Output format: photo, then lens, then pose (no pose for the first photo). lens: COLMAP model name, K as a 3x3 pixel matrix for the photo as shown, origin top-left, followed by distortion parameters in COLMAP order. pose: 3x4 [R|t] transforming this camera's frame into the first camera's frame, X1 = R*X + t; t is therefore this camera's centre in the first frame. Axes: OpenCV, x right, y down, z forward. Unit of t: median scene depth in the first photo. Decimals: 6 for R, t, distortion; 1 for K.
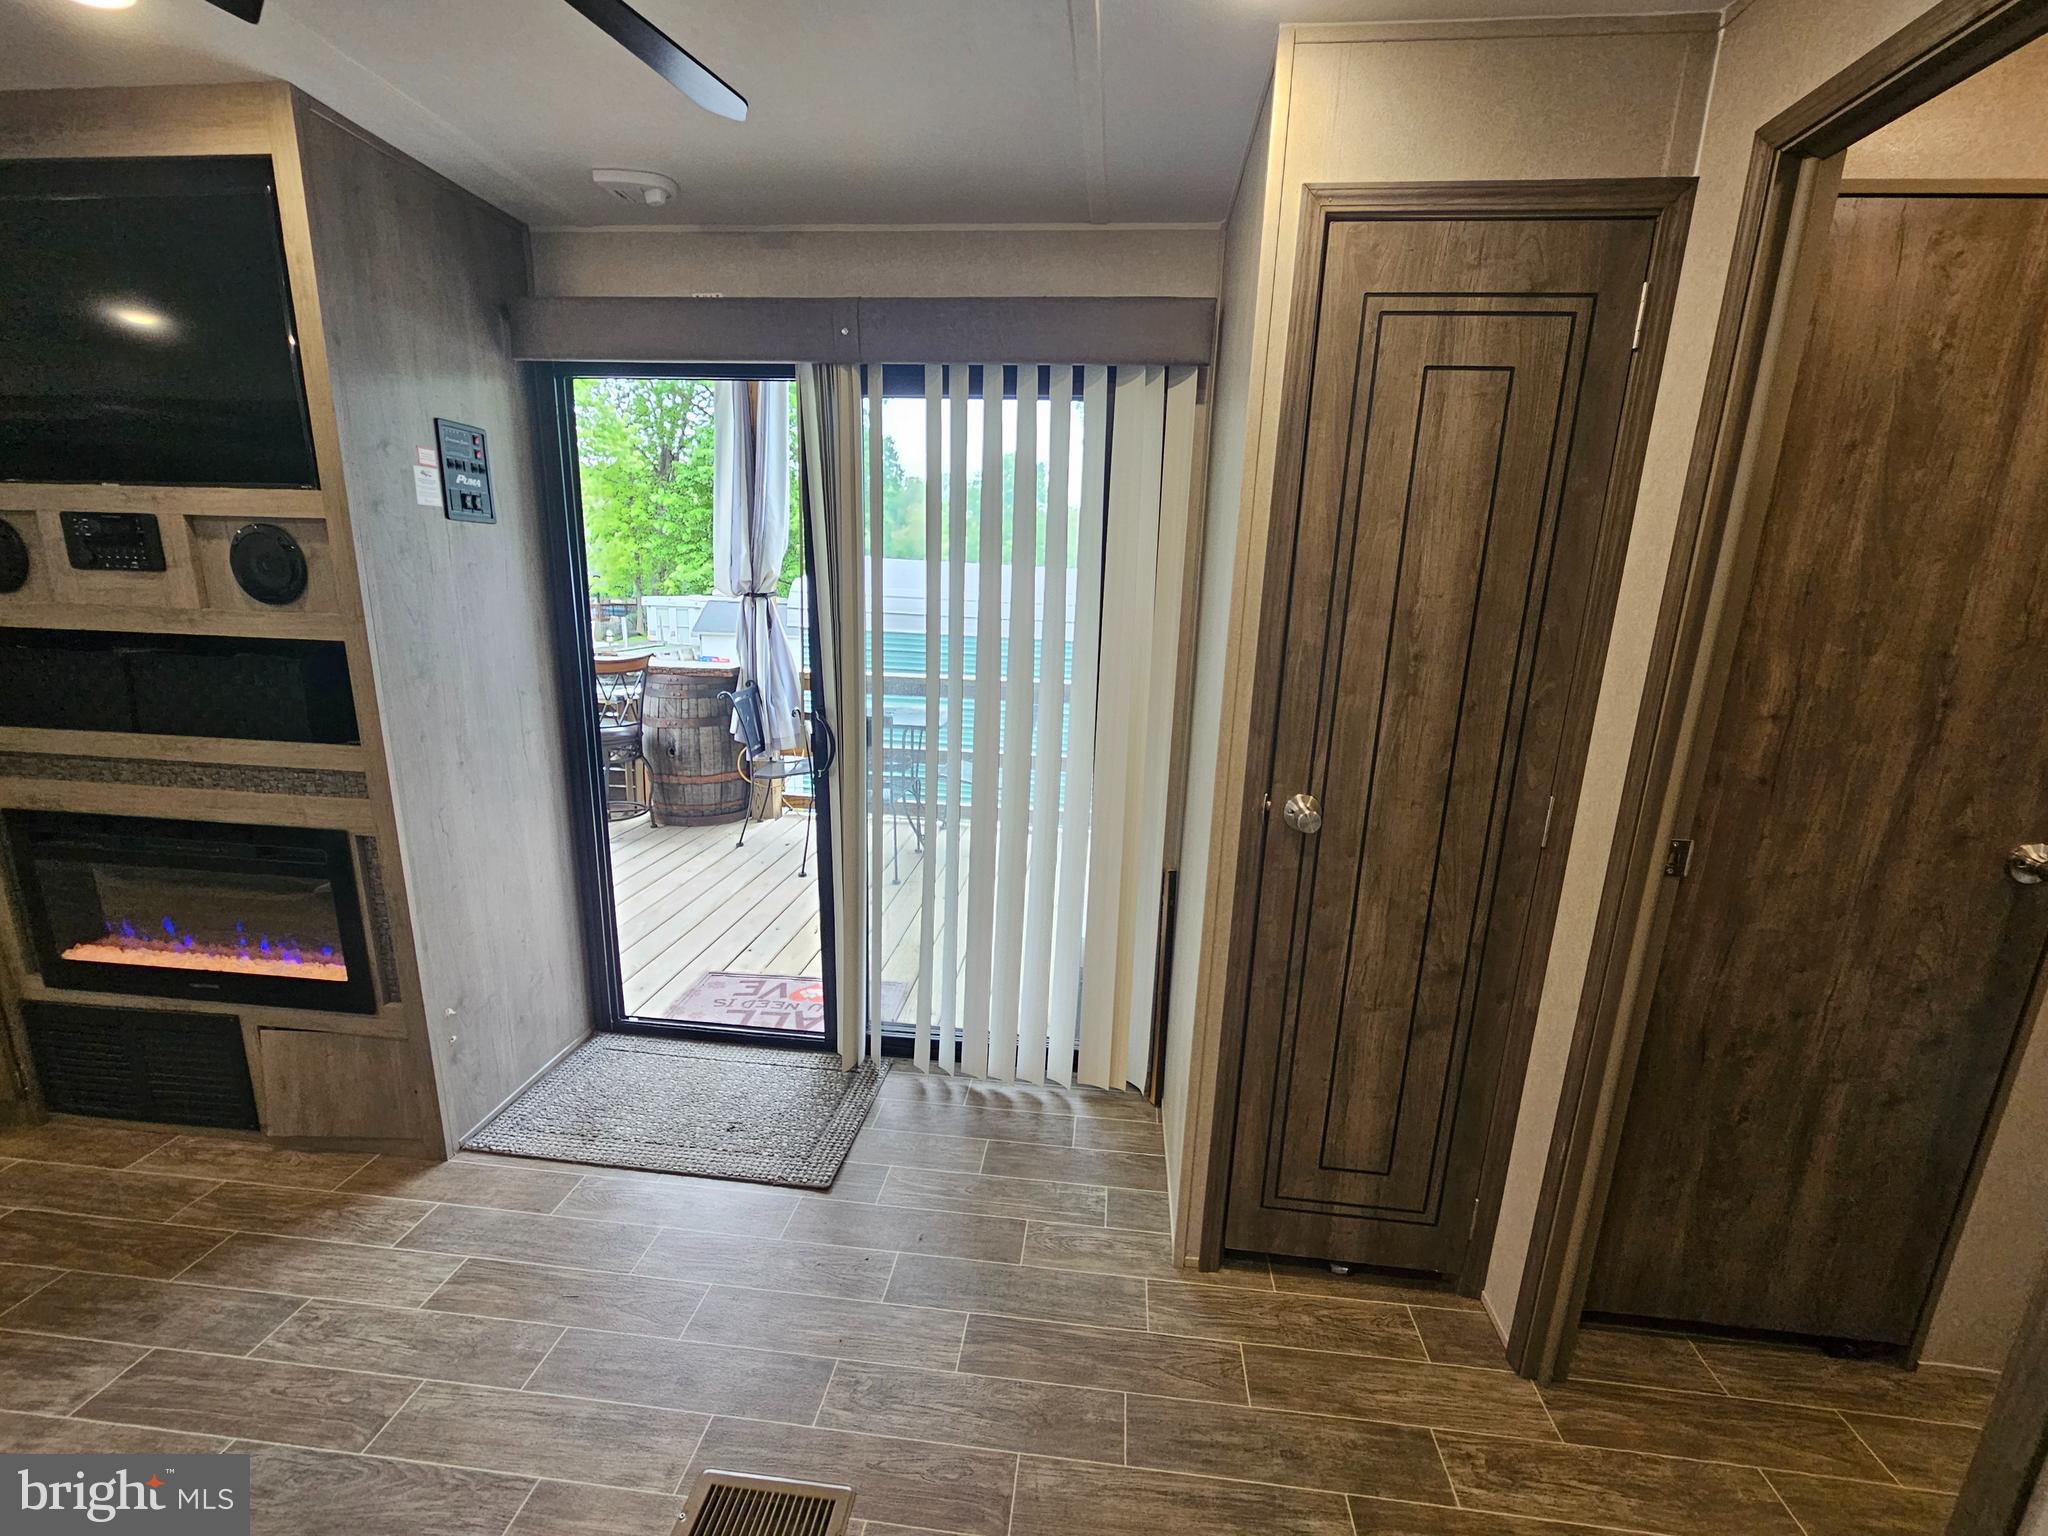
lens RADIAL K [[826.3, 0, 1024.0], [0, 826.3, 768.0], [0, 0, 1]] dist [0.001733, 0.000912]
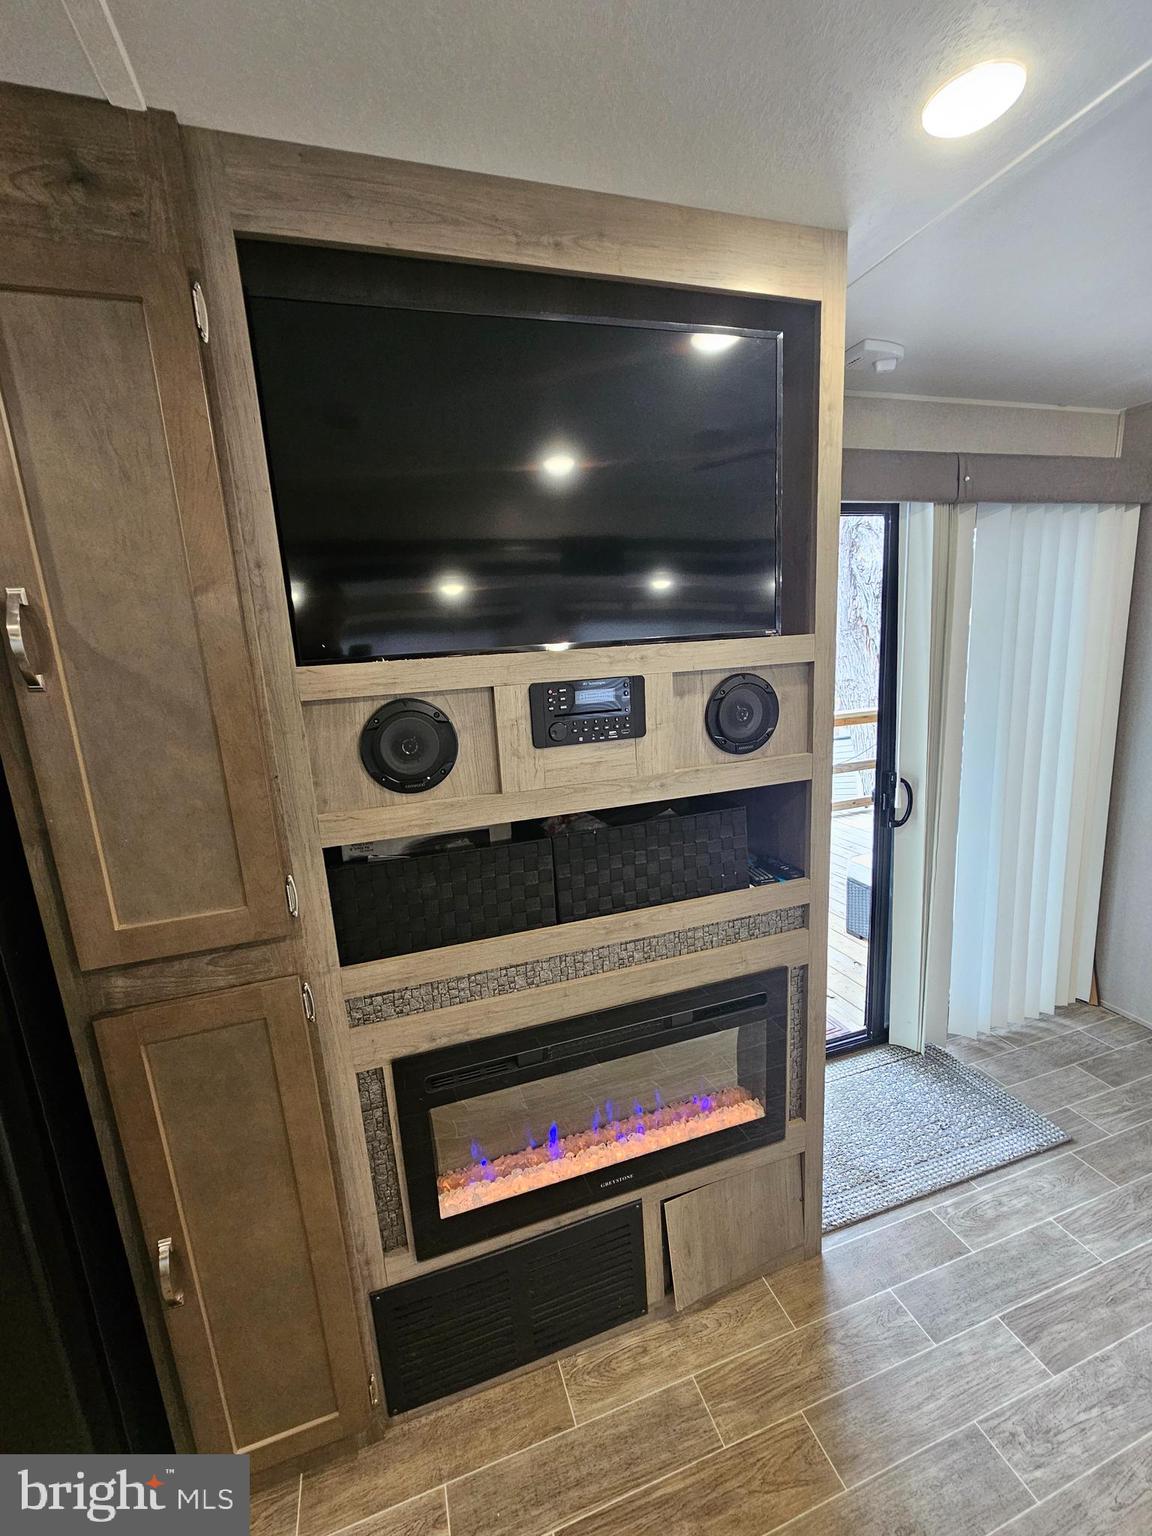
lens RADIAL K [[619.8, 0, 571.9], [0, 619.8, 780.2], [0, 0, 1]] dist [0.001733, 0.000912]
pose [[0.915974, -0.170042, 0.363424, -1.342102], [0.180669, 0.983532, 0.004825, -0.204489], [-0.358260, 0.061240, 0.931611, 0.391941]]
